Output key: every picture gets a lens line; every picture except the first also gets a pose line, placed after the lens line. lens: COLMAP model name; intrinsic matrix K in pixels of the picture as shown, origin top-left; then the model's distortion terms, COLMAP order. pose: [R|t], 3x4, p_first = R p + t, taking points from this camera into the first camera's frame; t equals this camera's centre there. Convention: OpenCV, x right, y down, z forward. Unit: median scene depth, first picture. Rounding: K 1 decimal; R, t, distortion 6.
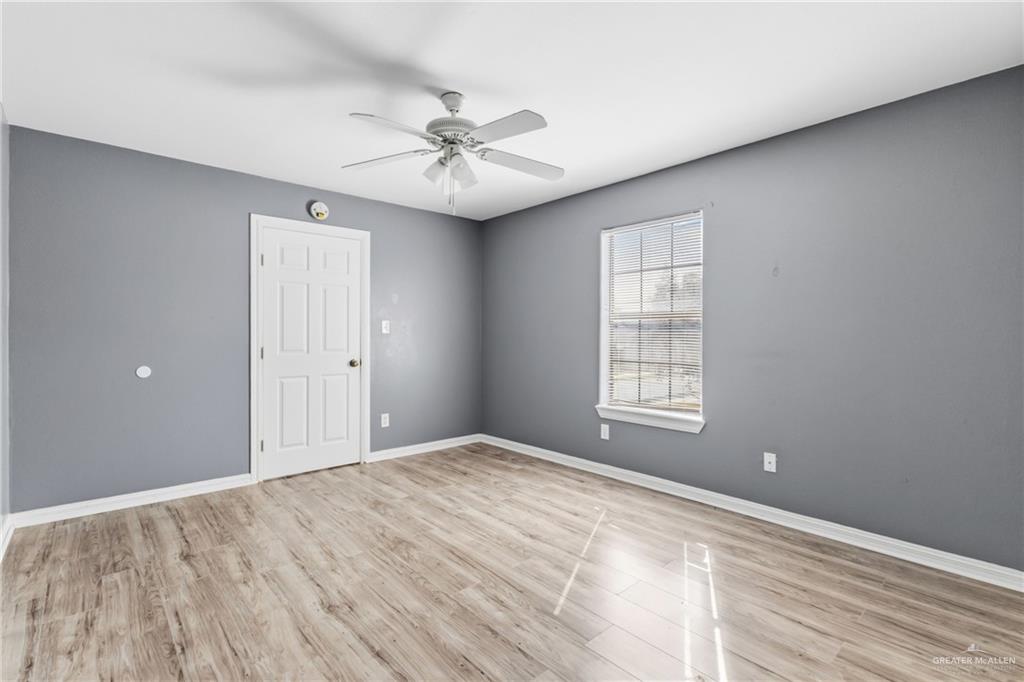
lens RADIAL K [[477.7, 0, 504.3], [0, 477.7, 338.3], [0, 0, 1]] dist [-0.002200, 0.000105]
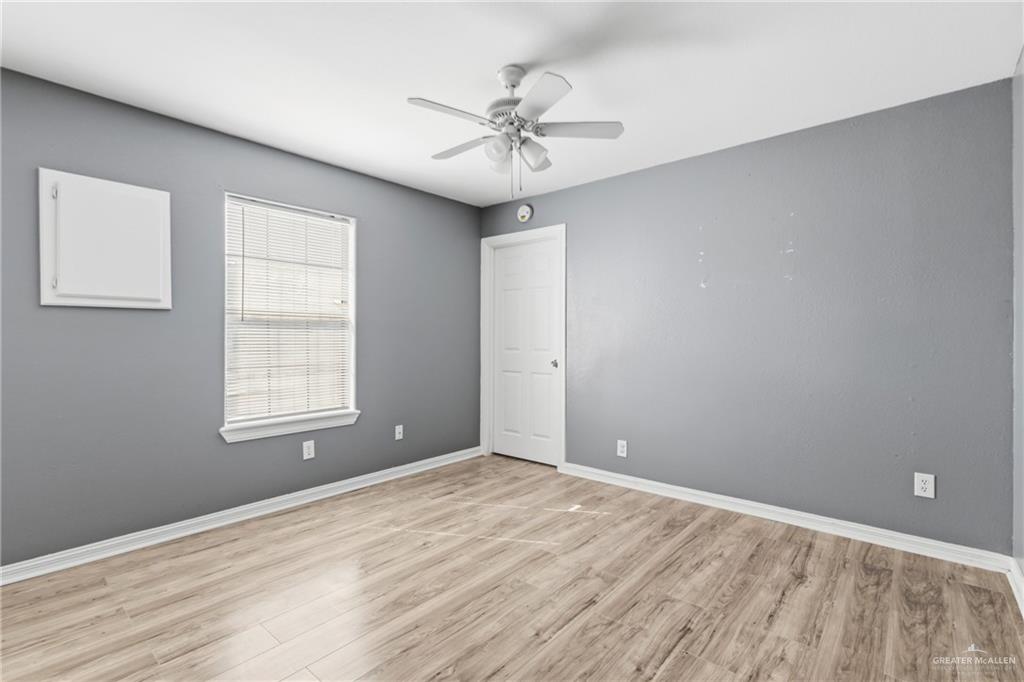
lens RADIAL K [[477.7, 0, 504.7], [0, 477.7, 338.0], [0, 0, 1]] dist [-0.002200, 0.000105]
pose [[-0.144680, -0.000469, 0.989478, -1.016855], [0.000937, 0.999999, 0.000611, -0.002709], [-0.989478, 0.001015, -0.144679, 1.154582]]
